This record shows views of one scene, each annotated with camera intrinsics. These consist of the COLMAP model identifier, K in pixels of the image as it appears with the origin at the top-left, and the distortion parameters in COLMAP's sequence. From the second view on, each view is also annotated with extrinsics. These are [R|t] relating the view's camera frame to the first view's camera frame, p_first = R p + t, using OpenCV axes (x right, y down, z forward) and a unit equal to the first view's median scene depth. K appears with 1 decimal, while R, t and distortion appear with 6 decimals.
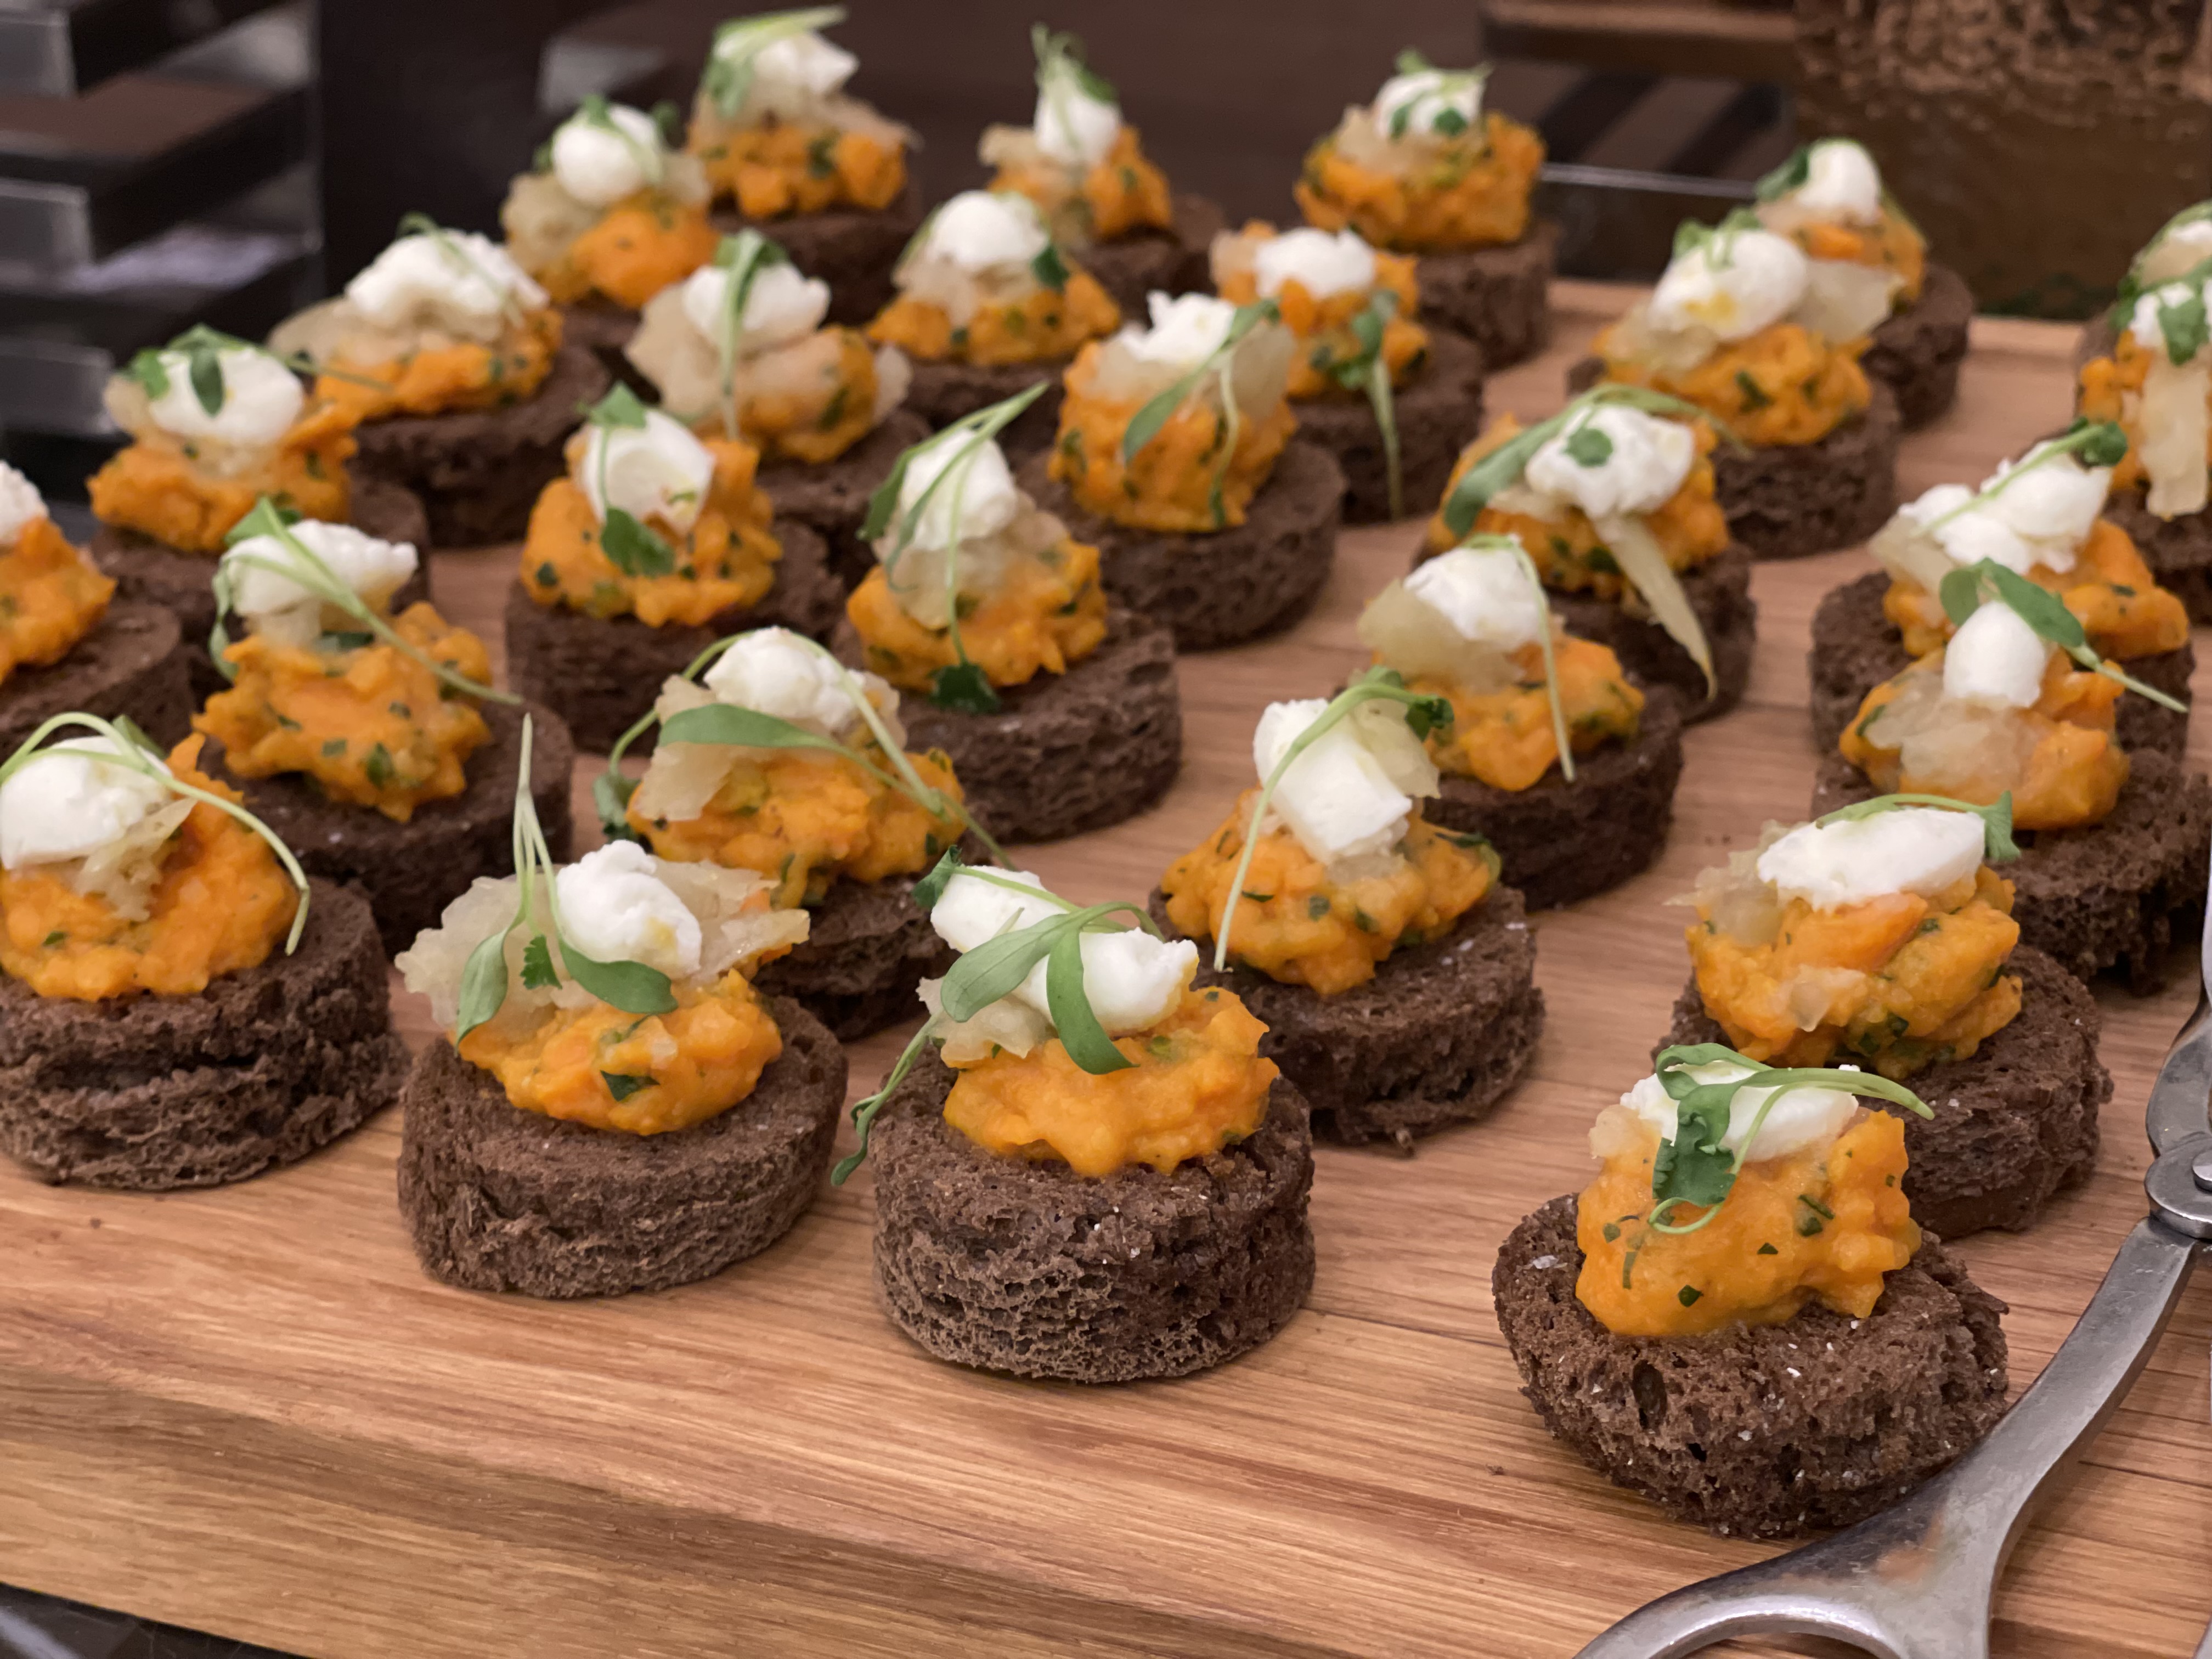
lens RADIAL K [[4091.3, 0, 1106.0], [0, 4091.3, 829.5], [0, 0, 1]] dist [0.186023, 1.006774]
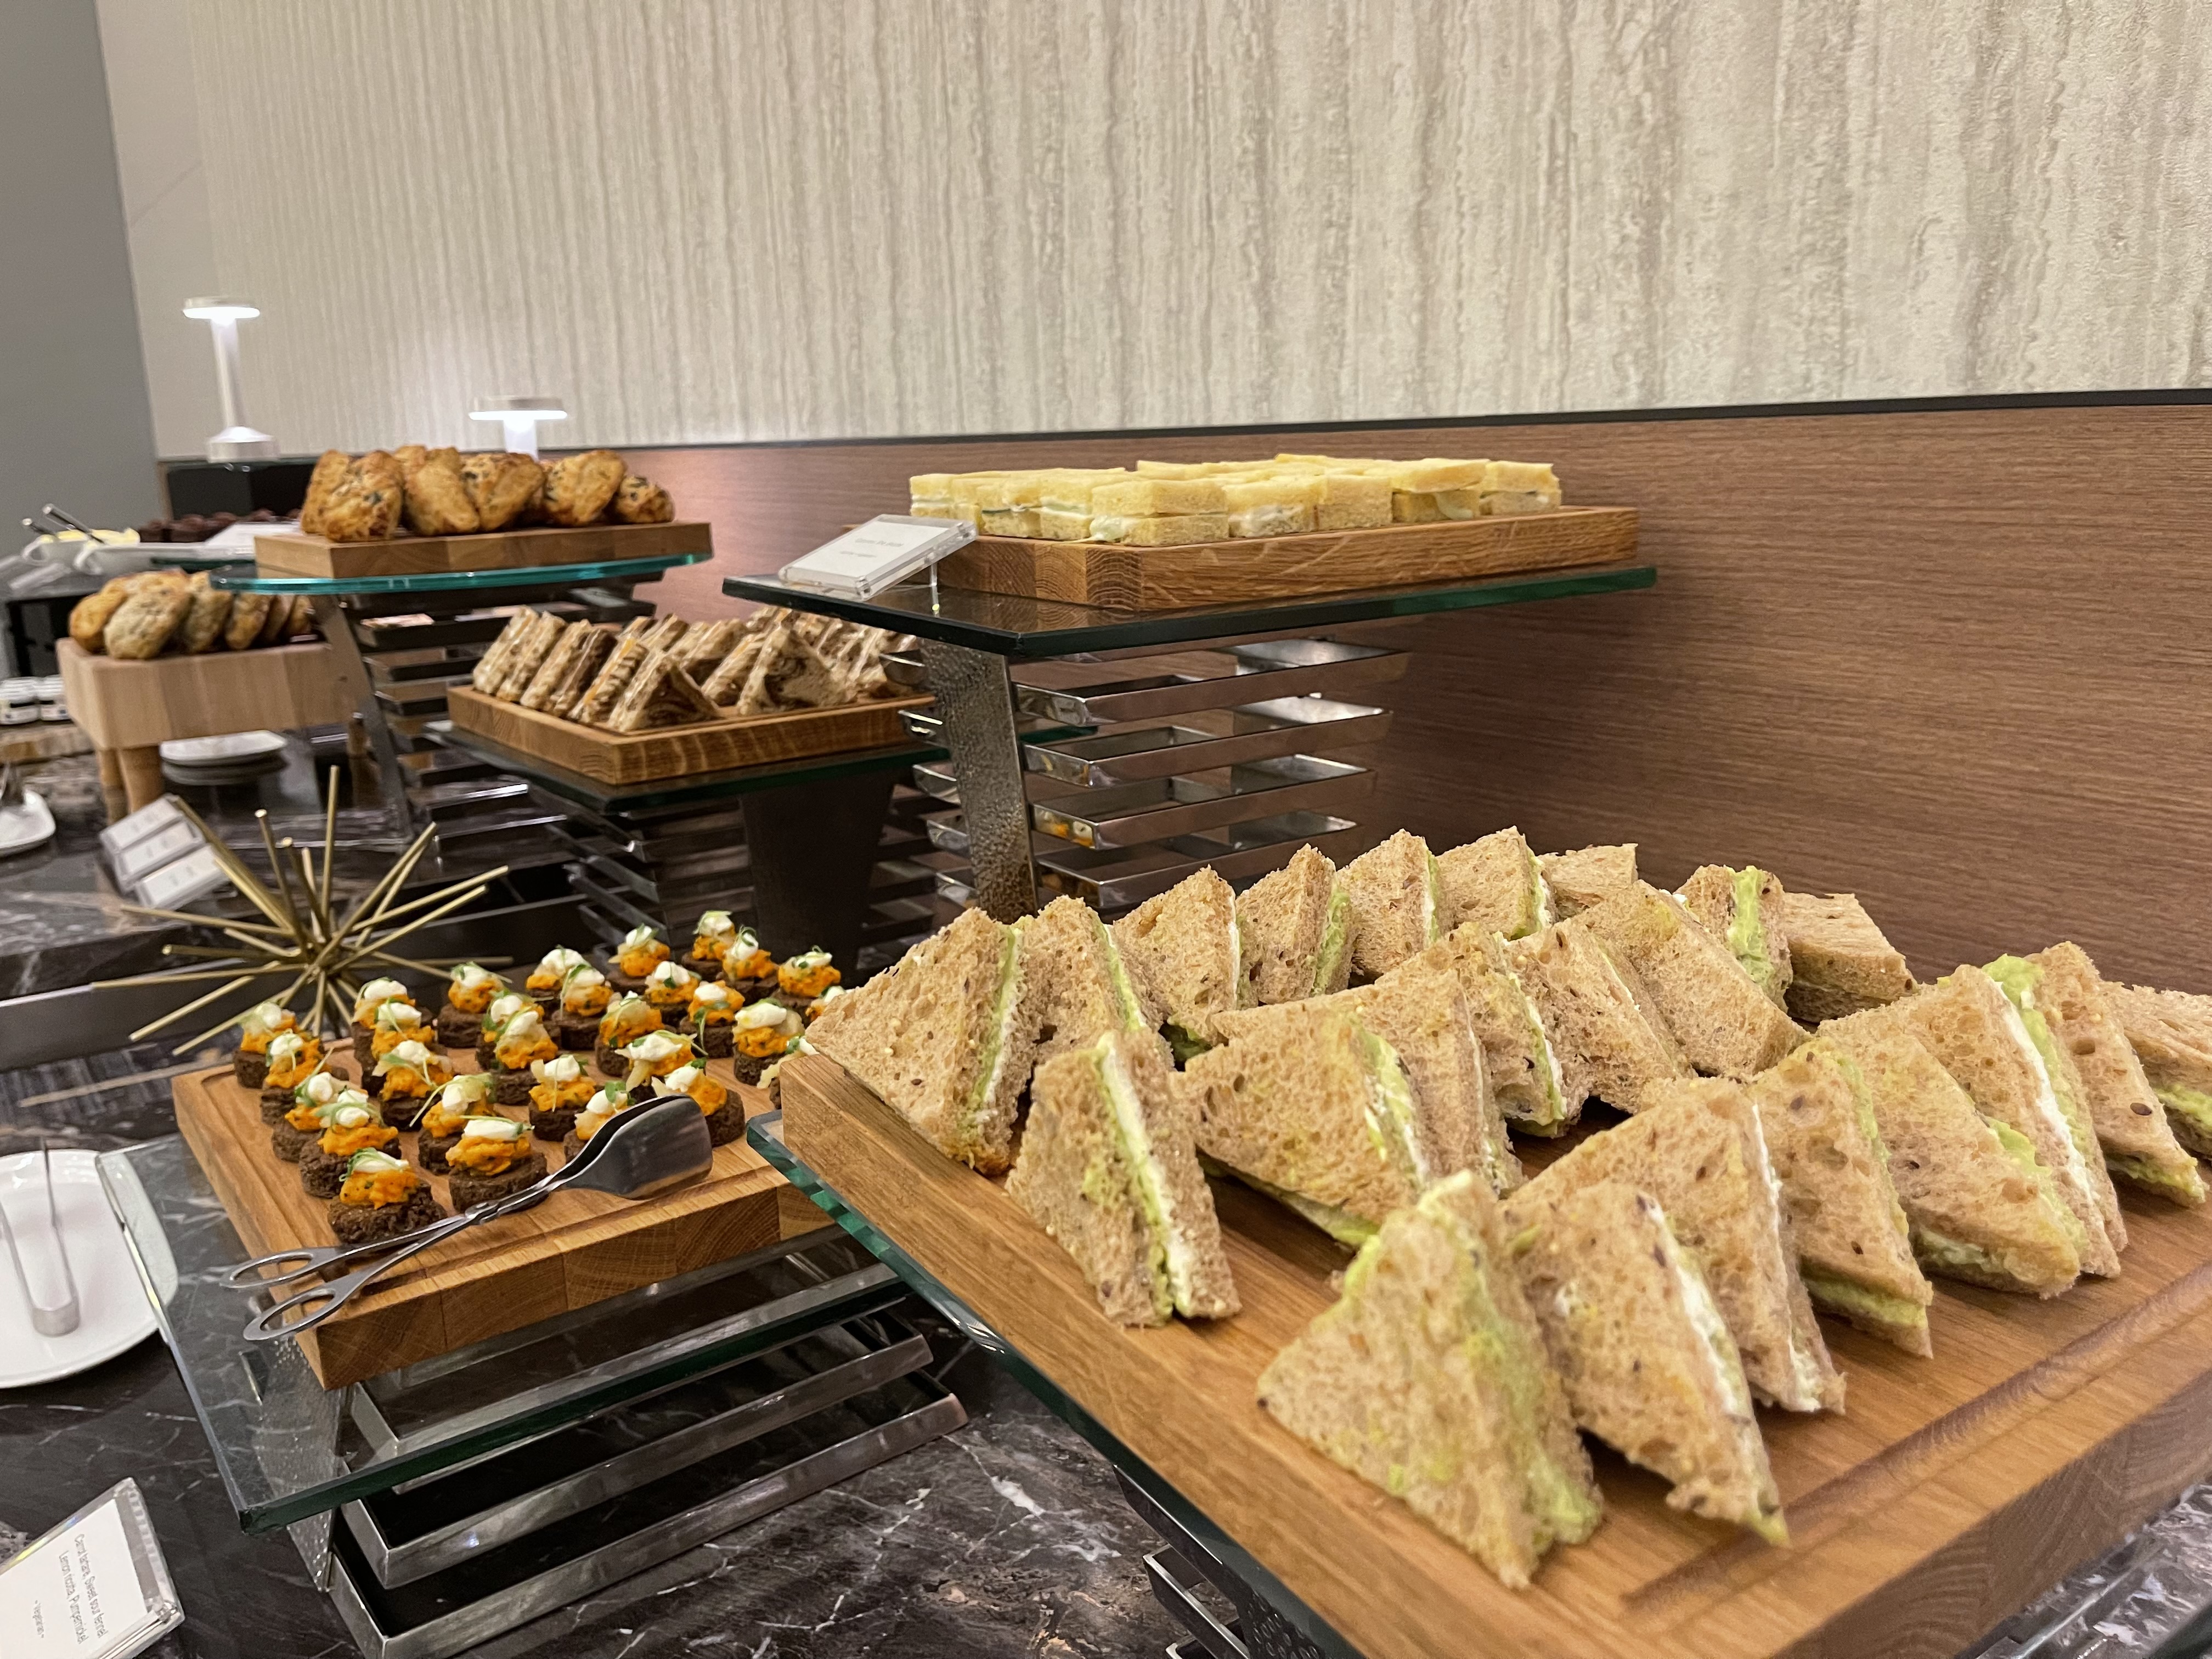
lens RADIAL K [[1692.1, 0, 1106.0], [0, 1692.1, 829.5], [0, 0, 1]] dist [0.057863, -0.078905]
pose [[0.861420, 0.136896, -0.489096, 1.579789], [-0.233571, 0.961893, -0.142147, -0.197407], [0.450999, 0.236687, 0.860569, -0.386759]]
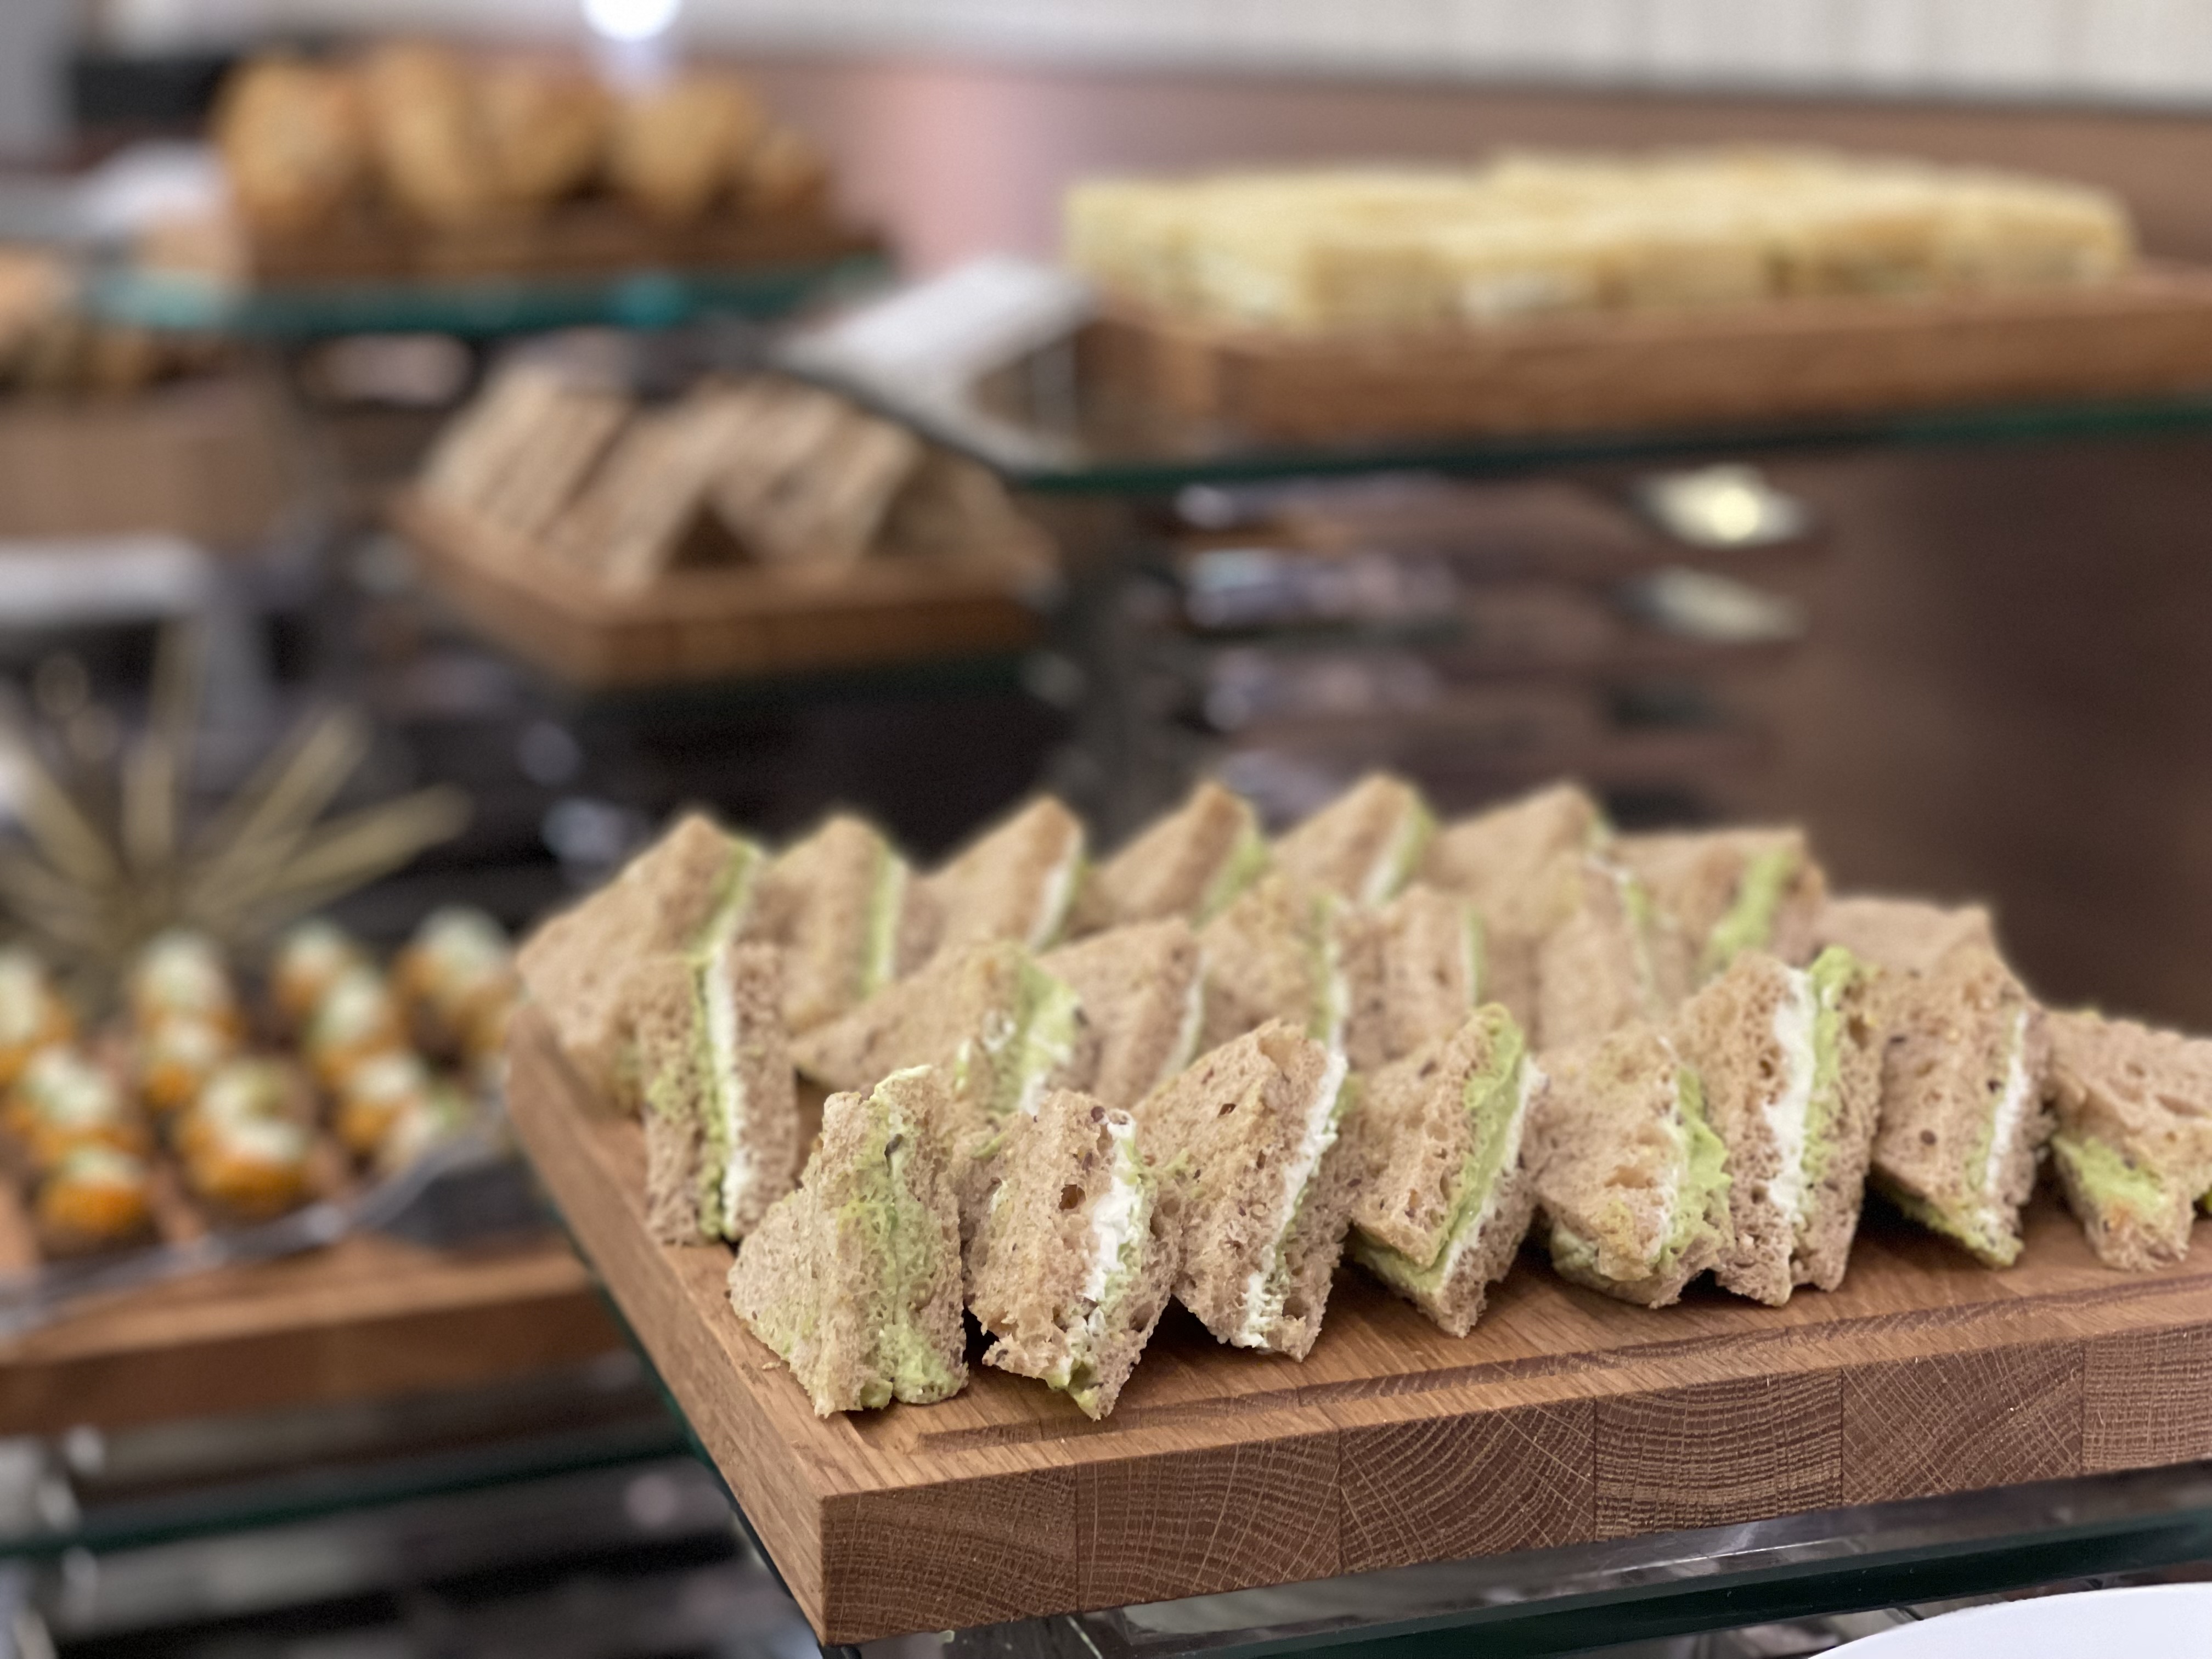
lens RADIAL K [[4091.3, 0, 1106.0], [0, 4091.3, 829.5], [0, 0, 1]] dist [0.186023, 1.006774]
pose [[0.695361, 0.186922, -0.693926, 2.660843], [-0.332703, 0.939608, -0.080289, -0.174868], [0.637011, 0.286701, 0.715556, -0.888740]]
